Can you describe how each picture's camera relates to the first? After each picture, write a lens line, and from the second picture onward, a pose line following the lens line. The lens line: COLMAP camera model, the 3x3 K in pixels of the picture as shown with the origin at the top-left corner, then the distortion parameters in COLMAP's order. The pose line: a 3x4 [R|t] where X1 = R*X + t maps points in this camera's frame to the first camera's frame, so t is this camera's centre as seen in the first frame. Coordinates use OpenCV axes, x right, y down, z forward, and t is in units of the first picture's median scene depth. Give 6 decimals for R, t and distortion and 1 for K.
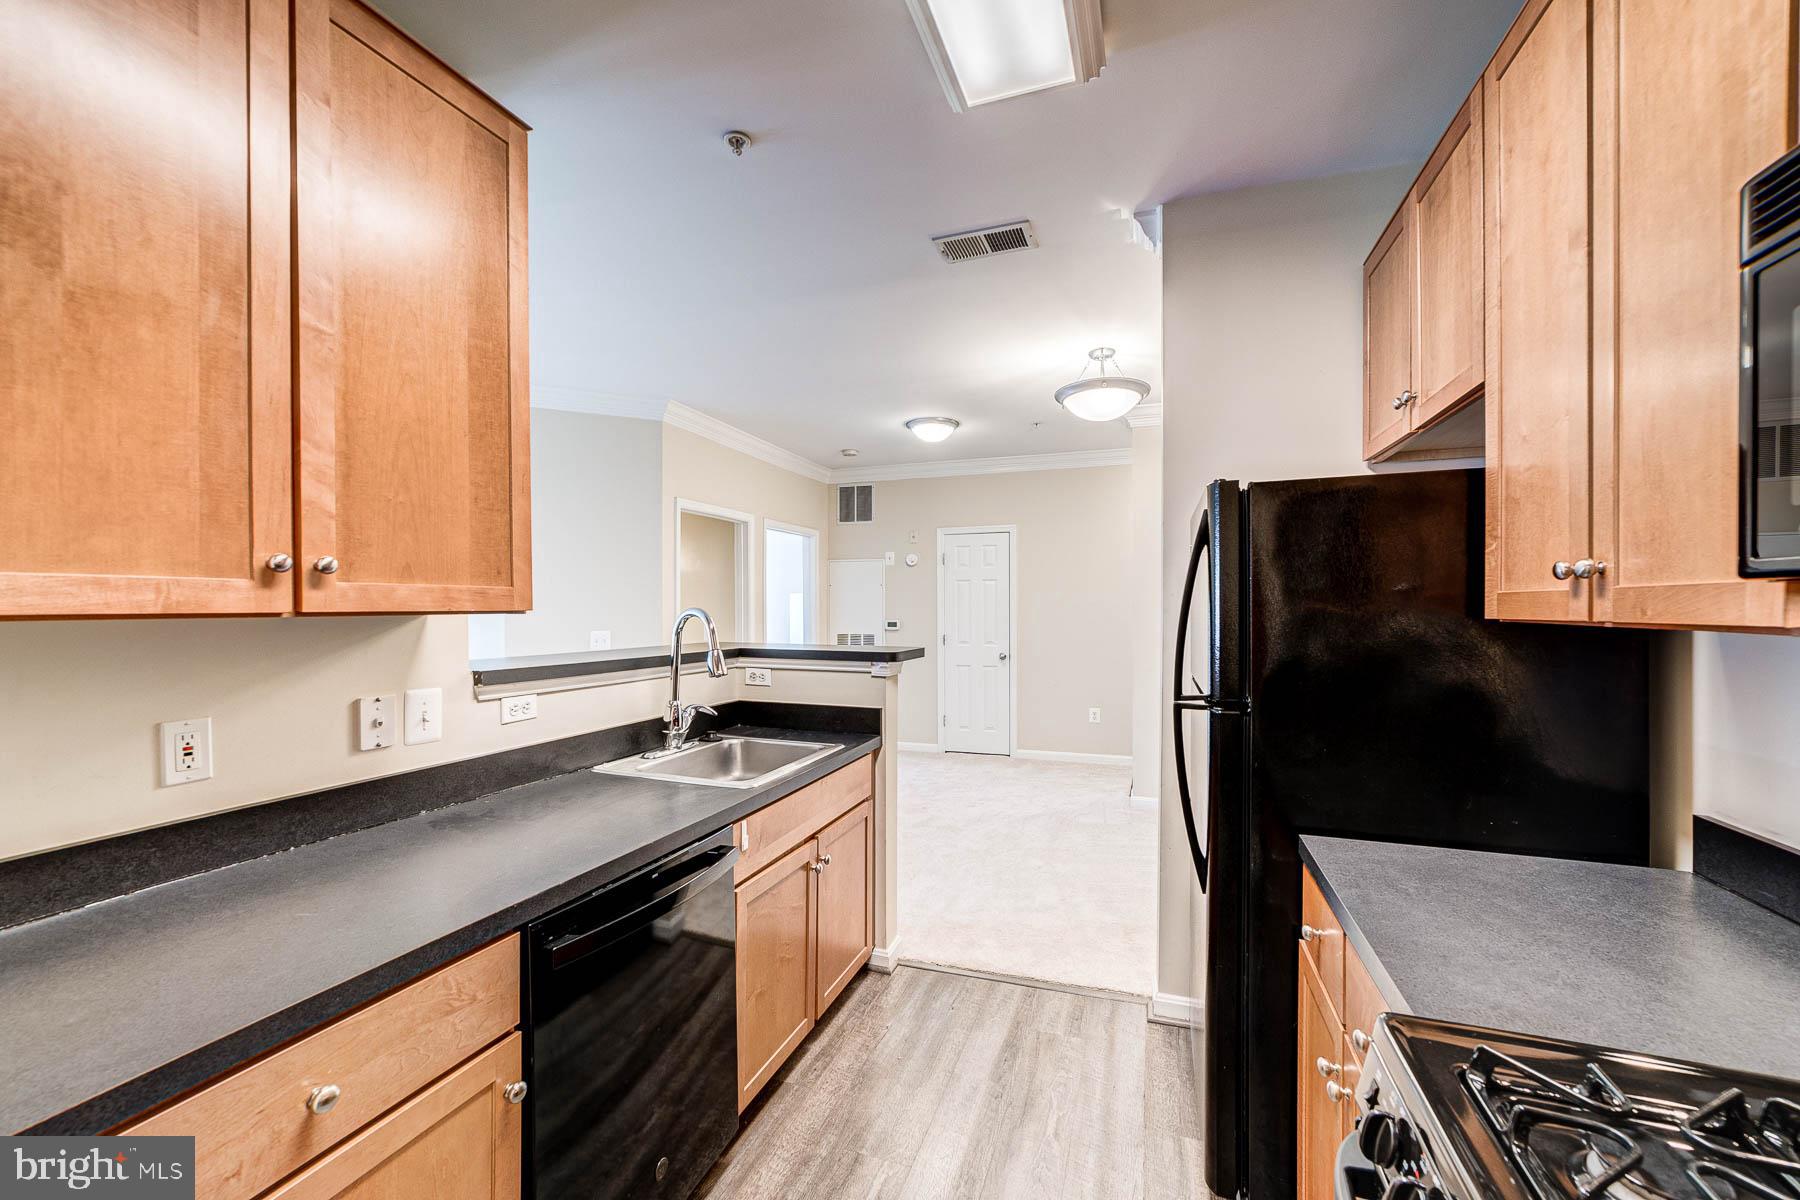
lens RADIAL K [[706.9, 0, 904.8], [0, 706.9, 617.9], [0, 0, 1]] dist [-0.019524, 0.007532]
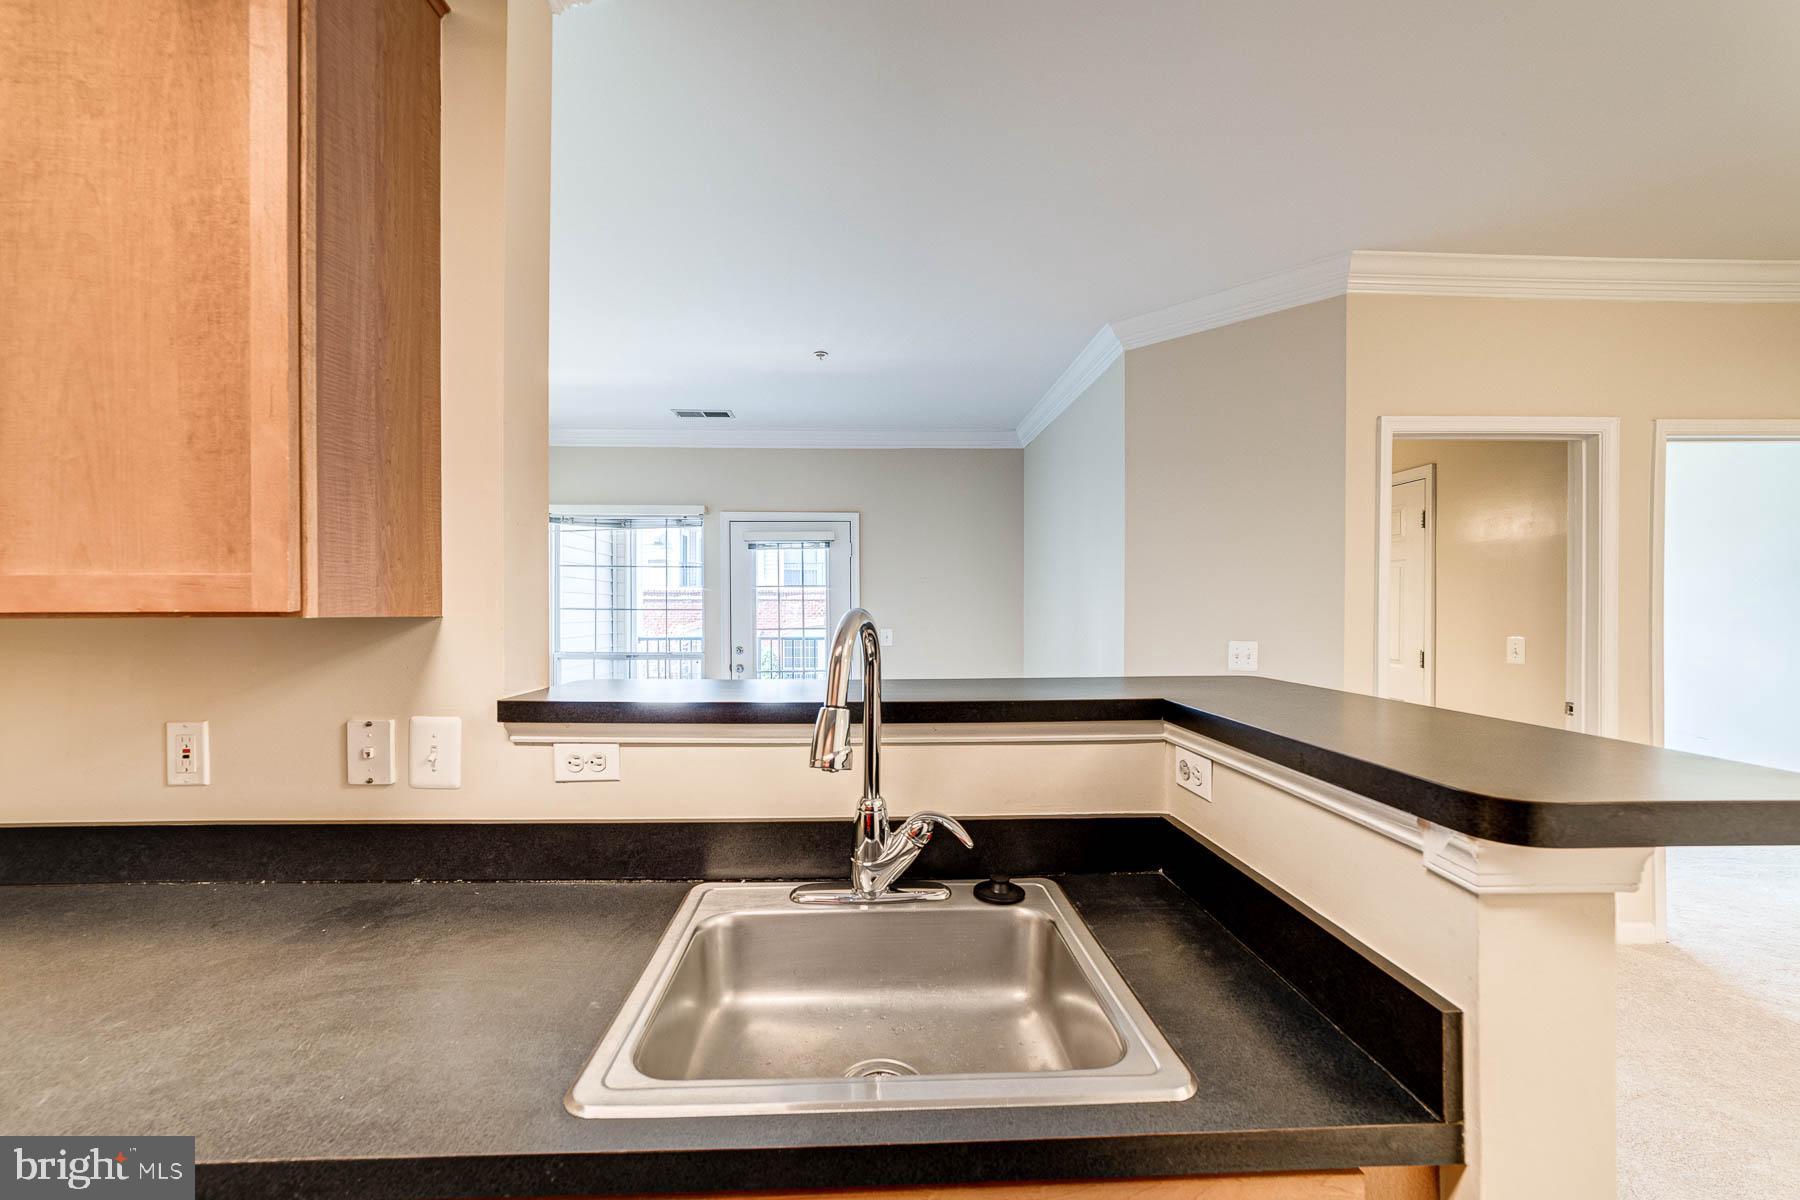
lens RADIAL K [[706.9, 0, 871.9], [0, 706.9, 614.8], [0, 0, 1]] dist [-0.019524, 0.007532]
pose [[0.359866, 0.001294, -0.933003, 0.137137], [-0.008538, 0.999962, -0.001907, -0.006990], [0.932965, 0.008652, 0.359864, 0.869048]]
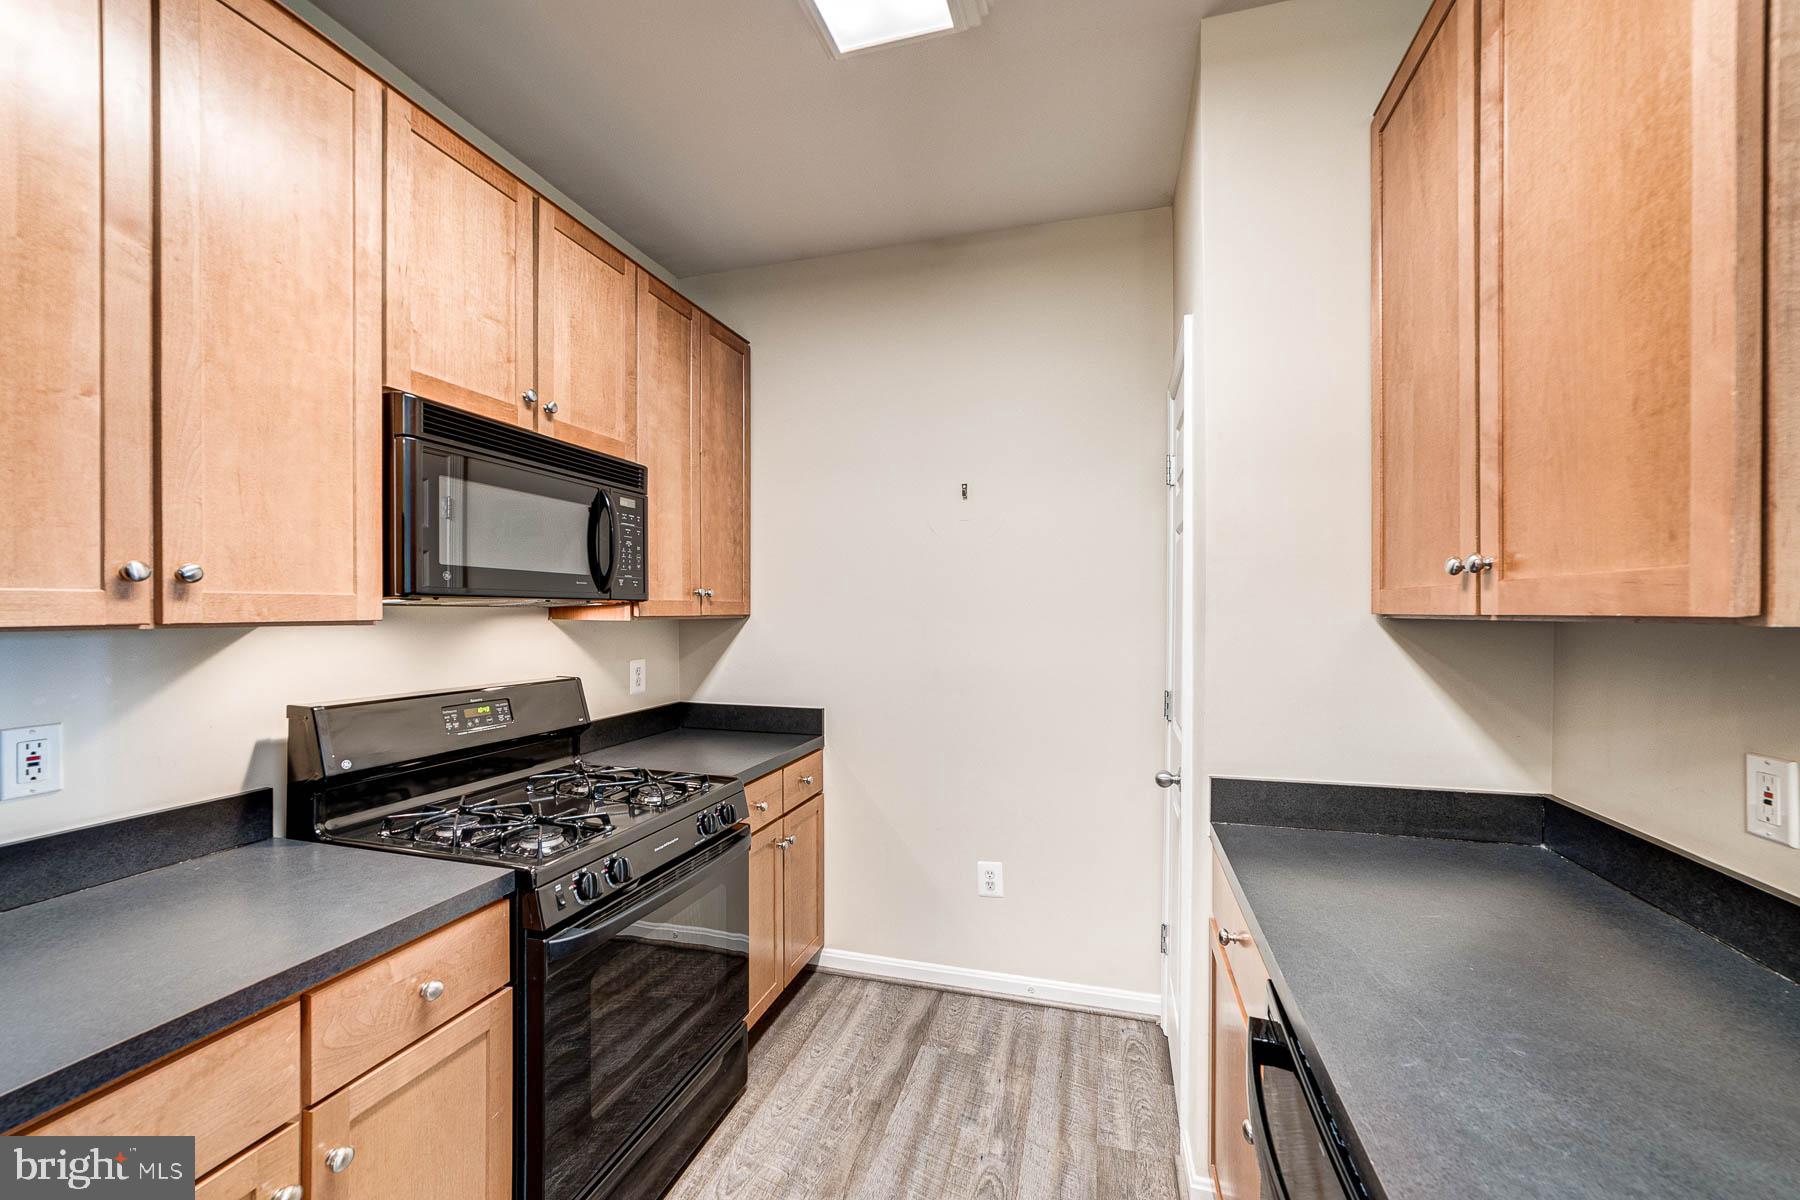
lens RADIAL K [[706.9, 0, 897.2], [0, 706.9, 617.5], [0, 0, 1]] dist [-0.019524, 0.007532]
pose [[-0.998737, 0.000532, -0.050238, -0.021439], [-0.000472, 0.999801, 0.019965, -0.012249], [0.050239, 0.019964, -0.998538, 0.960094]]
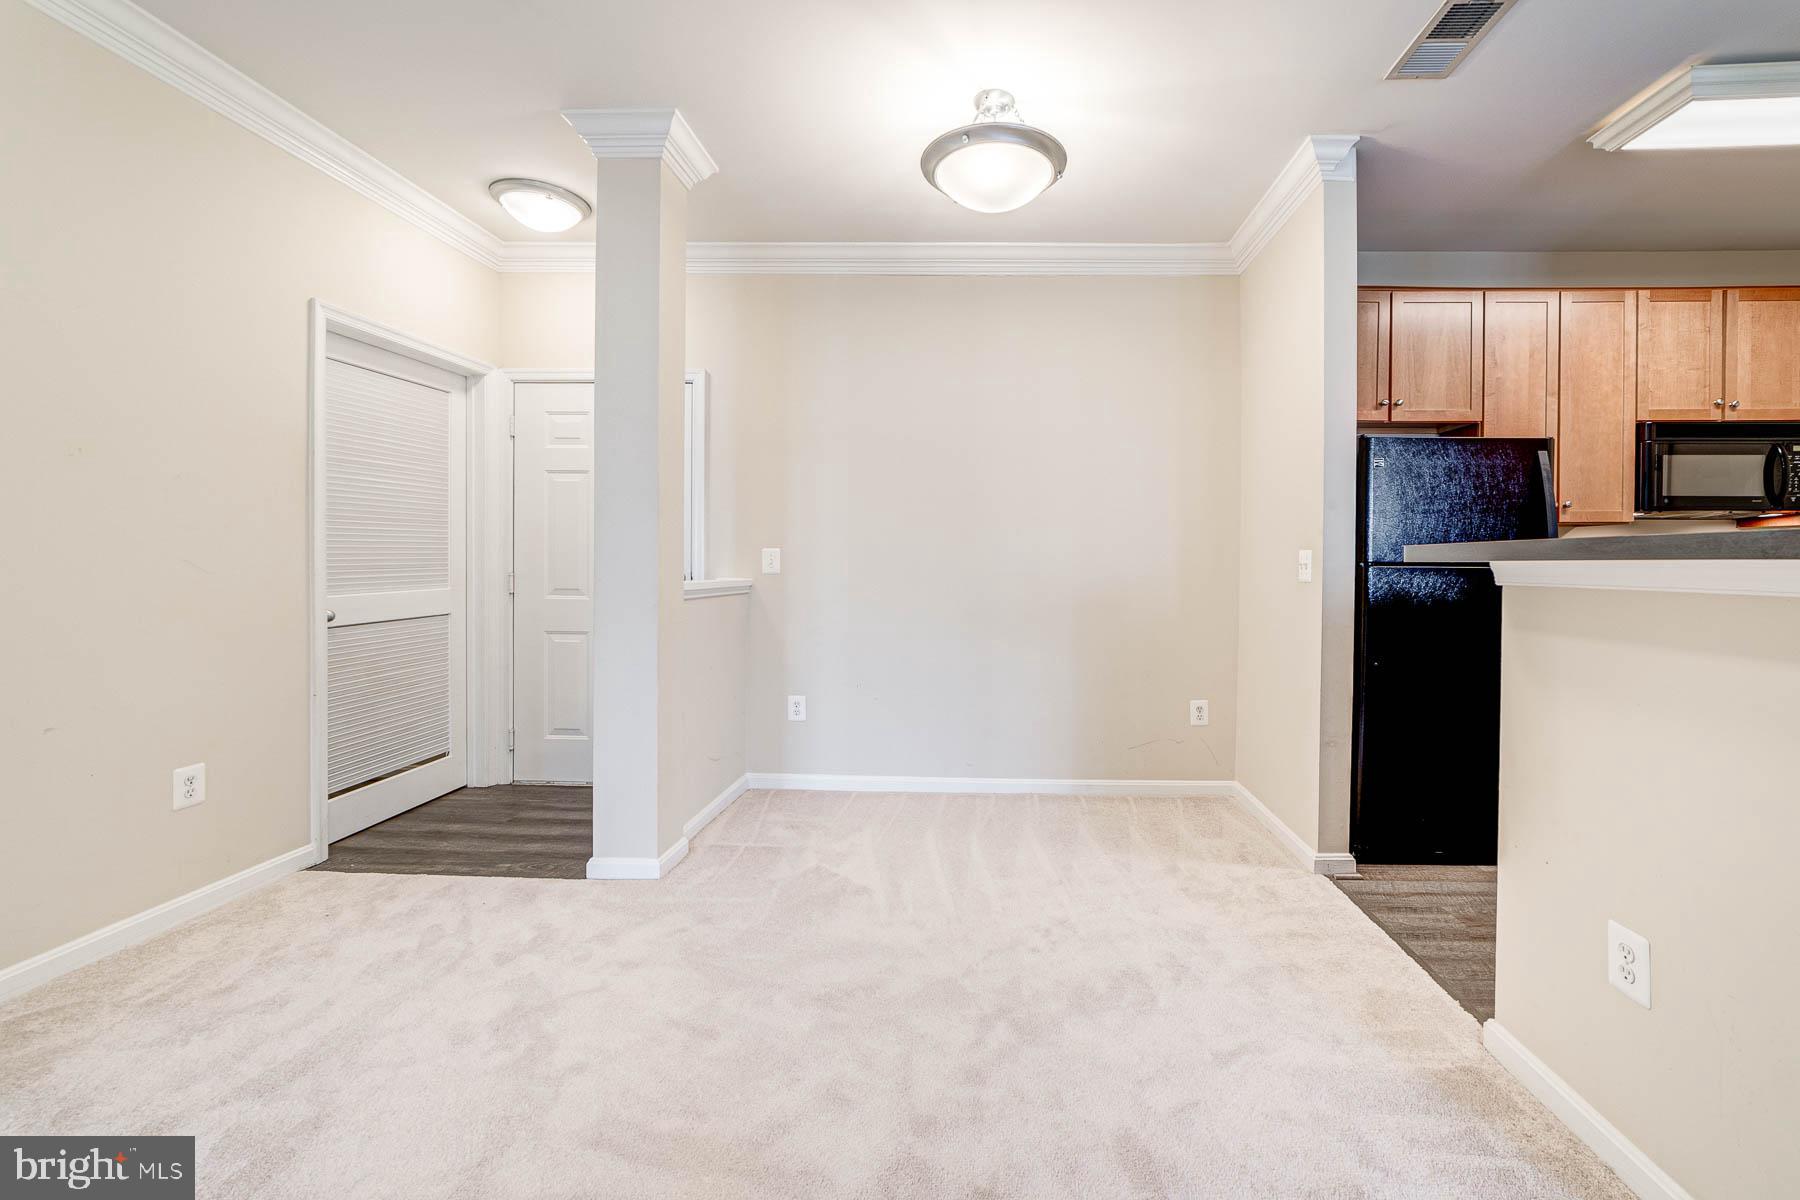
lens RADIAL K [[733.4, 0, 978.0], [0, 733.4, 564.0], [0, 0, 1]] dist [-0.013000, 0.005329]
pose [[-0.317413, -0.005534, 0.948271, -0.578457], [0.004372, 0.999964, 0.007299, 0.070669], [-0.948277, 0.006463, -0.317377, 2.054152]]
